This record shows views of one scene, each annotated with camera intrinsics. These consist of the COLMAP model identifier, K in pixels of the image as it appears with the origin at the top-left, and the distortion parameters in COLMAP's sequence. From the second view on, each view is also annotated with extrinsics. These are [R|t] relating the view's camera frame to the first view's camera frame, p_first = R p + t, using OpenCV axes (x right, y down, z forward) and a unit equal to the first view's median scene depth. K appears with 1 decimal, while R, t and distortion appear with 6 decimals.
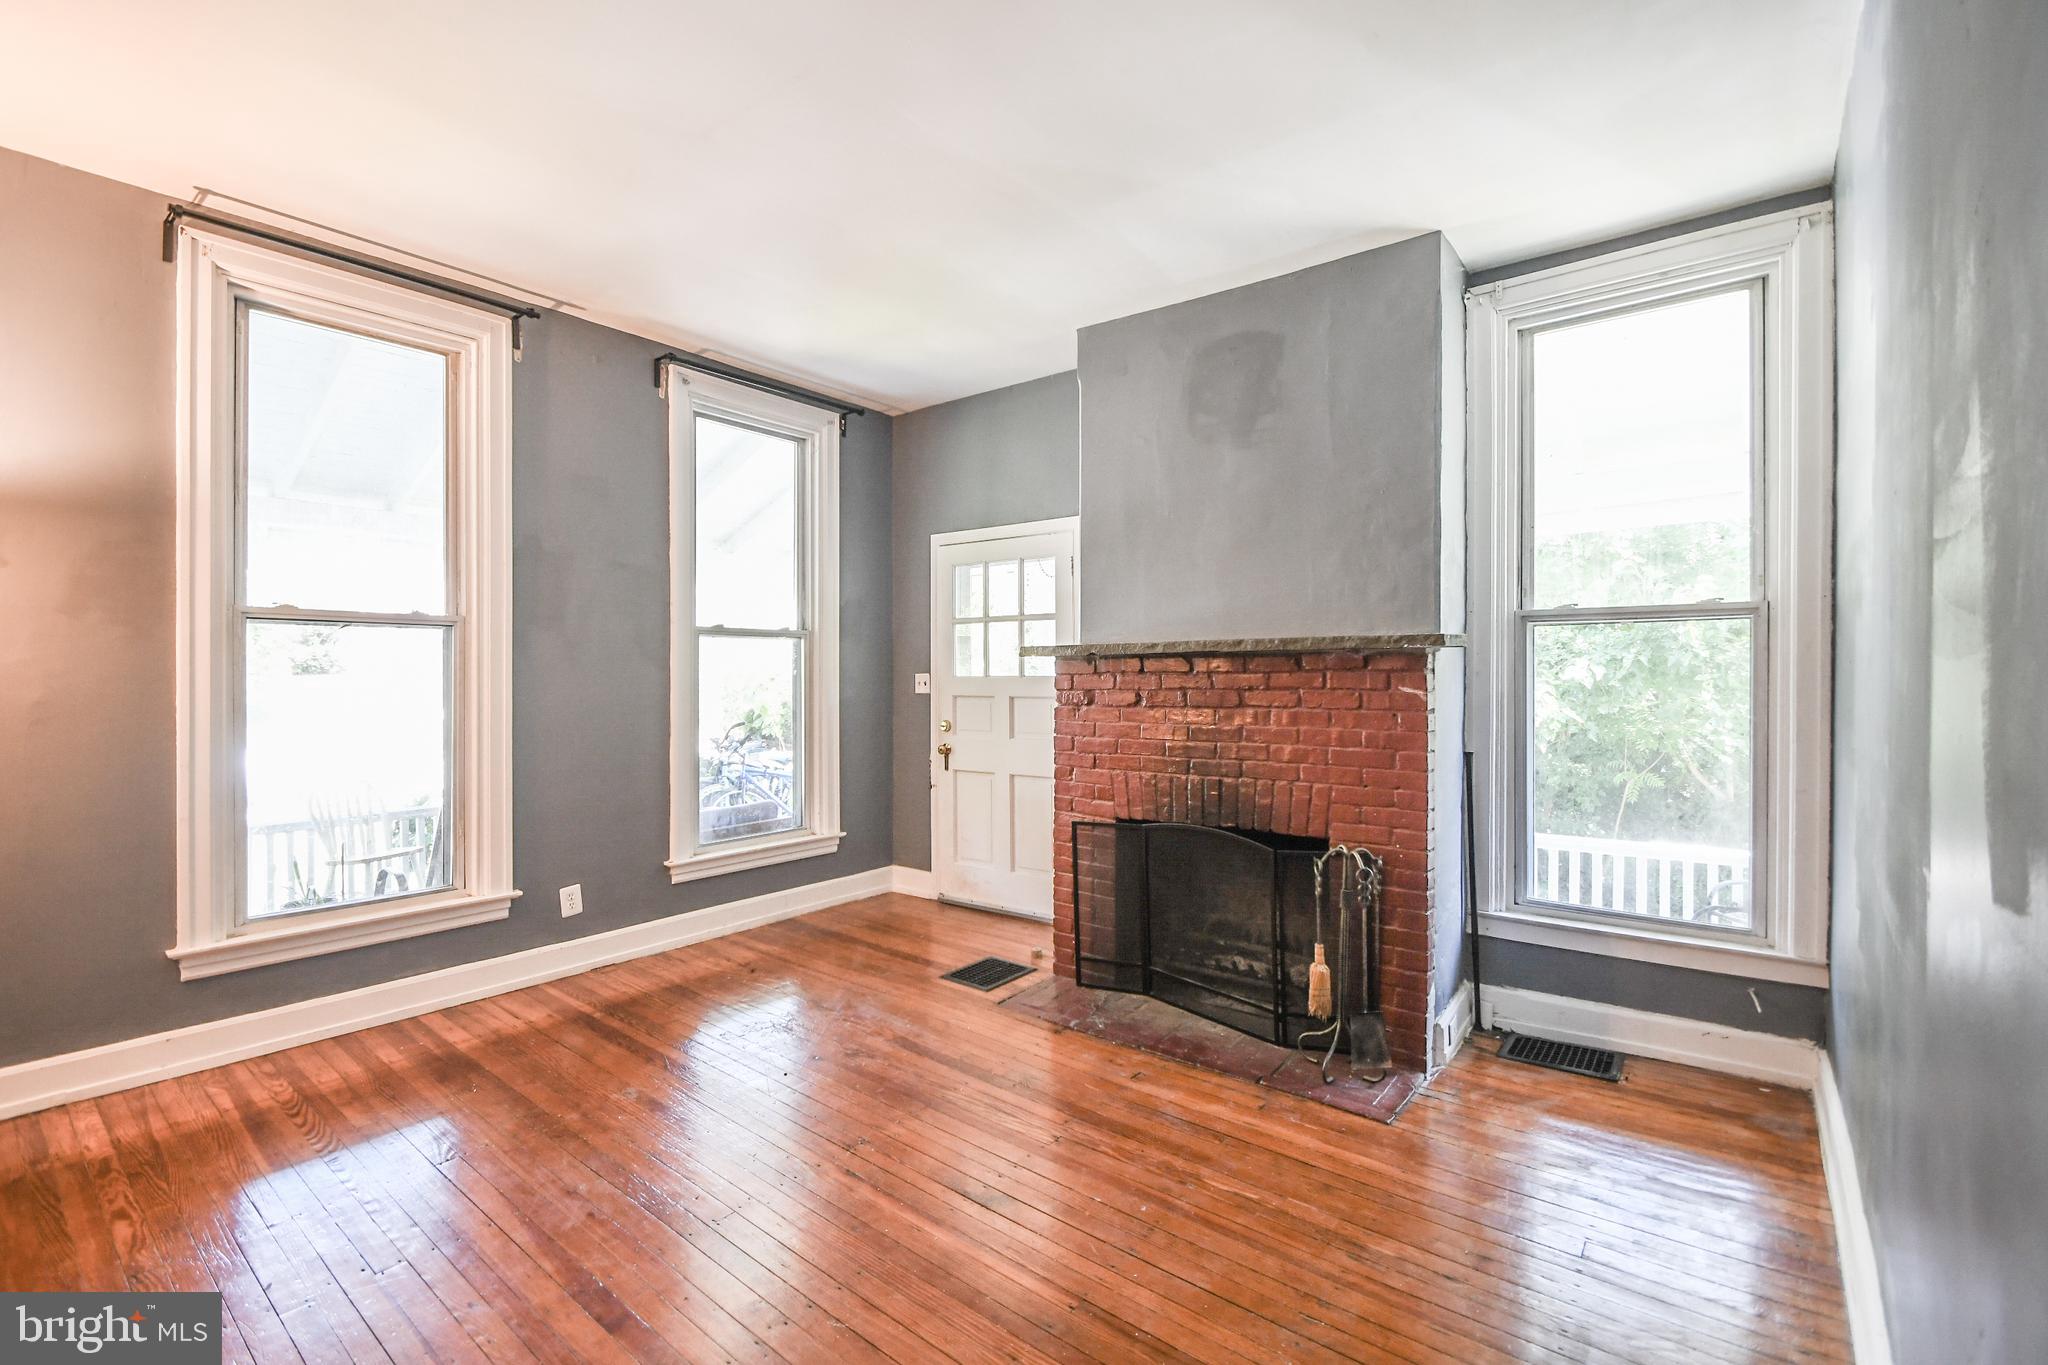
lens RADIAL K [[893.2, 0, 996.7], [0, 893.2, 671.5], [0, 0, 1]] dist [0.000995, -0.018001]
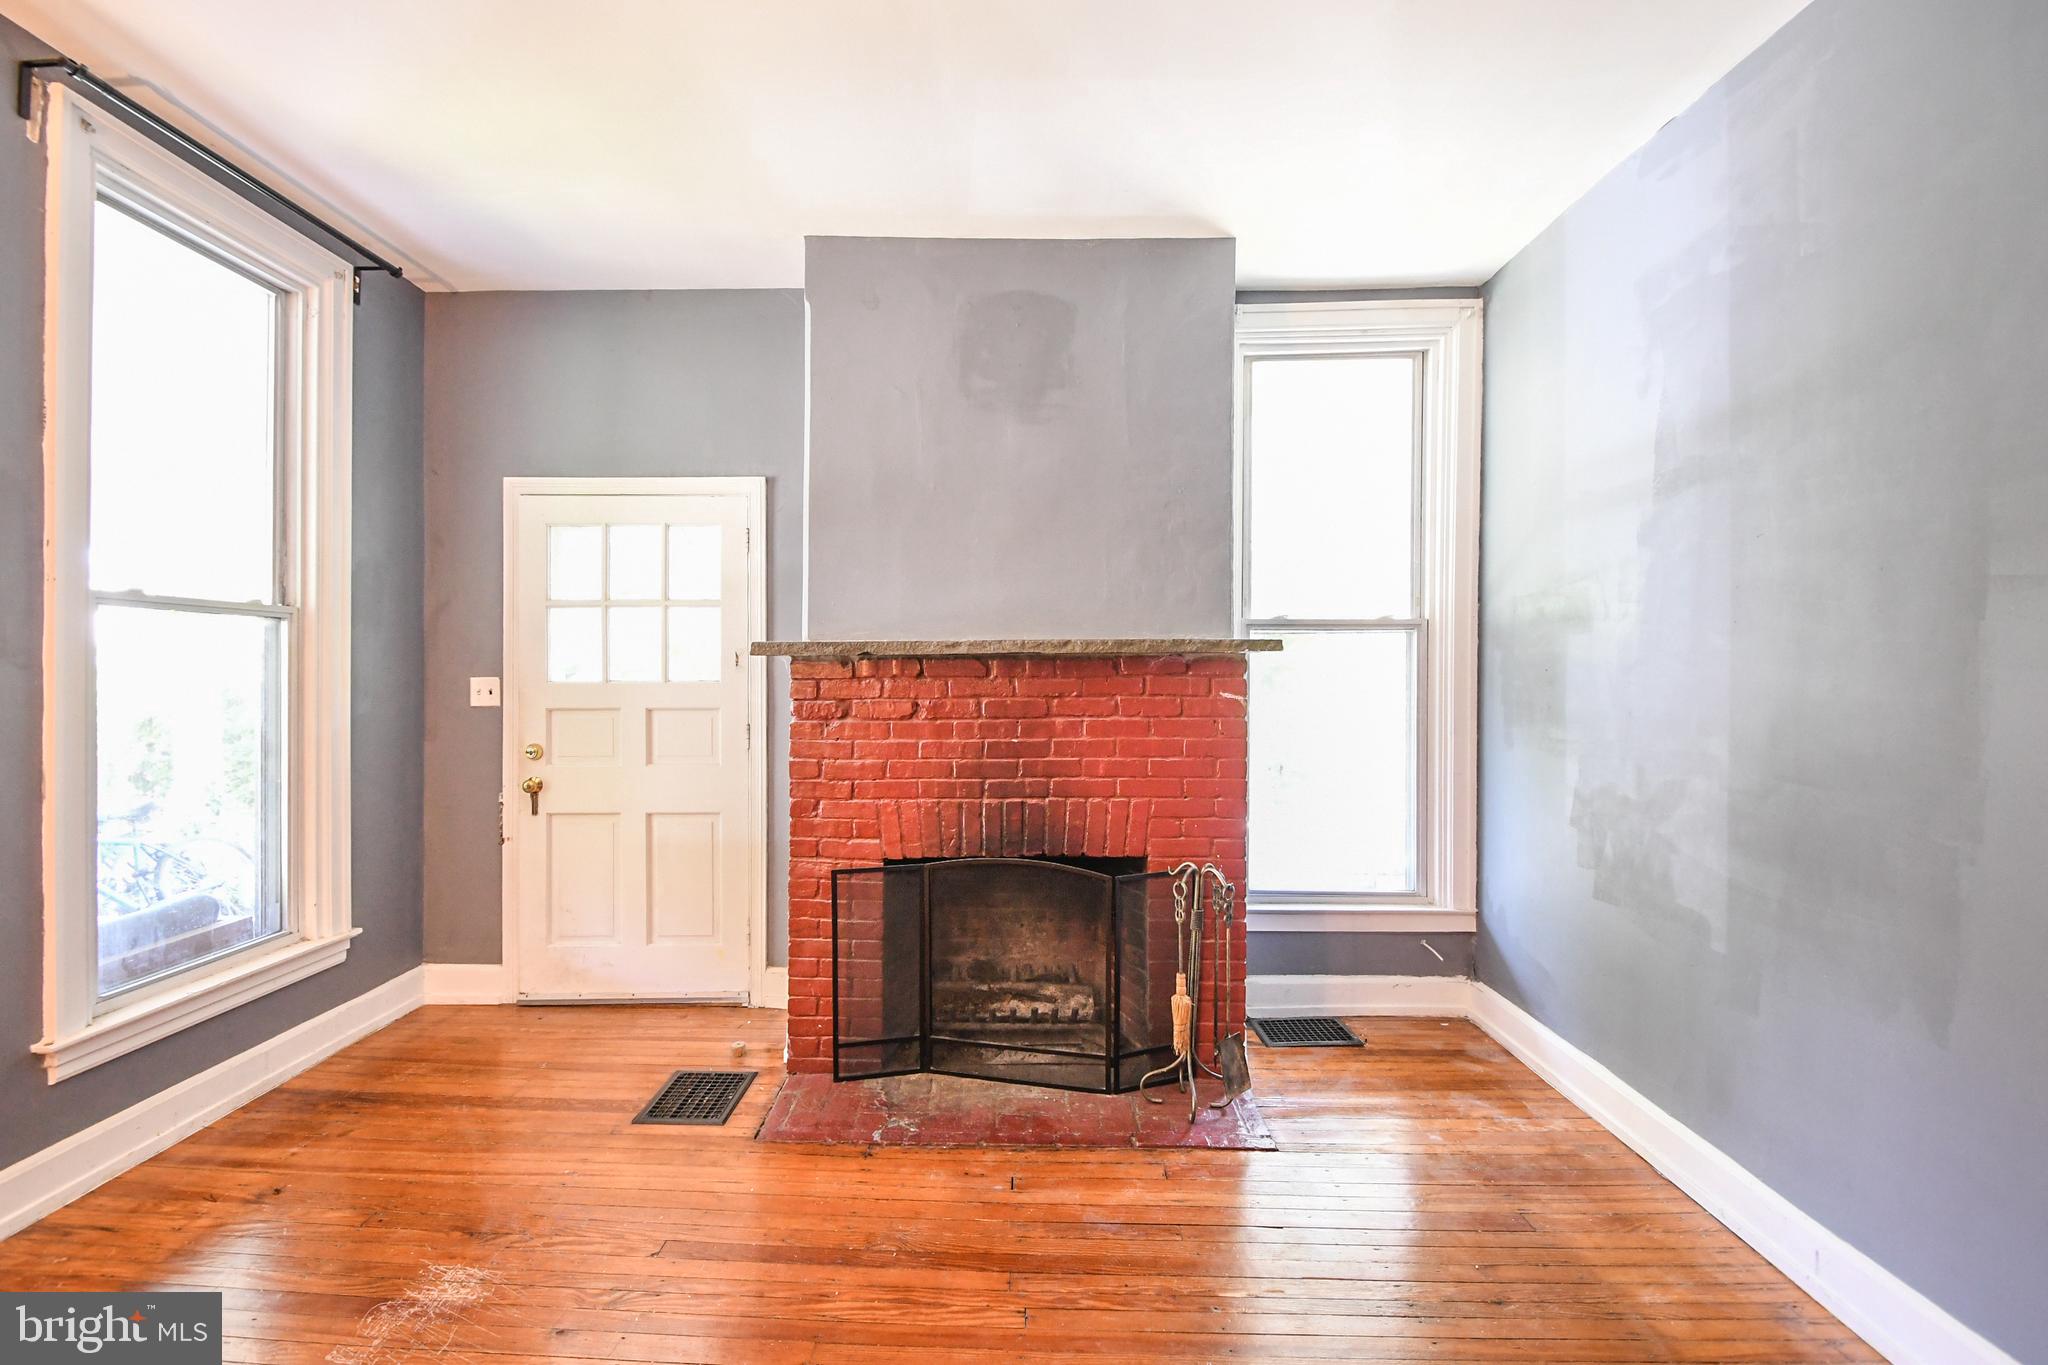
lens RADIAL K [[908.2, 0, 984.3], [0, 908.2, 672.5], [0, 0, 1]] dist [0.003323, -0.012624]
pose [[0.791100, 0.003514, 0.611677, -0.288836], [-0.002974, 0.999994, -0.001897, -0.001630], [-0.611680, -0.000318, 0.791105, 0.298499]]
